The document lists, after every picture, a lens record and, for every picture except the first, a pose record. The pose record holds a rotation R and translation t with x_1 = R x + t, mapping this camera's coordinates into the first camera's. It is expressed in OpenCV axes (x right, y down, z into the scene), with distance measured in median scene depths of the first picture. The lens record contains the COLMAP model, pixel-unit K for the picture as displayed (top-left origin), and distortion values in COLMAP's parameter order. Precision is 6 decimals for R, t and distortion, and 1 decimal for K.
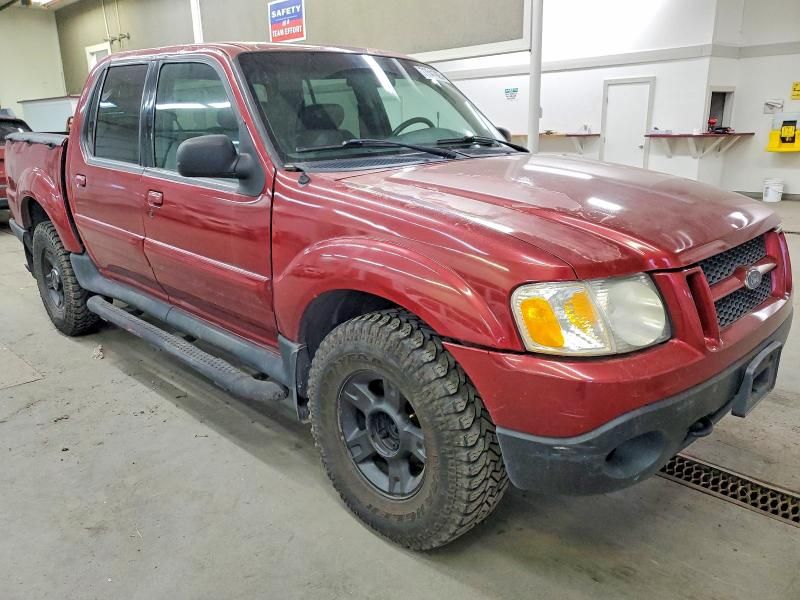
lens RADIAL K [[629.5, 0, 403.6], [0, 629.5, 300.3], [0, 0, 1]] dist [0.004718, 0.004464]
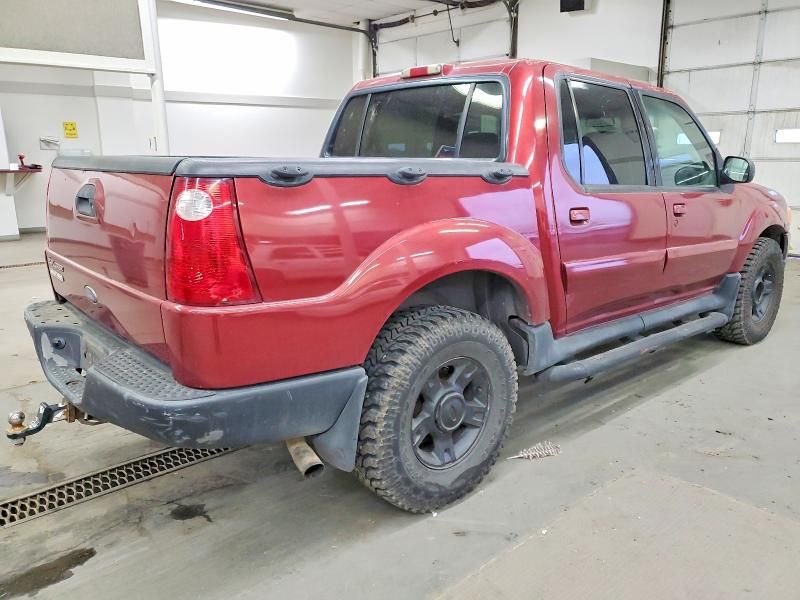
lens RADIAL K [[629.5, 0, 403.7], [0, 629.5, 299.1], [0, 0, 1]] dist [0.004718, 0.004464]
pose [[0.050025, -0.207778, 0.976896, -1.347478], [0.268406, 0.944934, 0.187236, -0.305878], [-0.962006, 0.252838, 0.103039, 1.187453]]
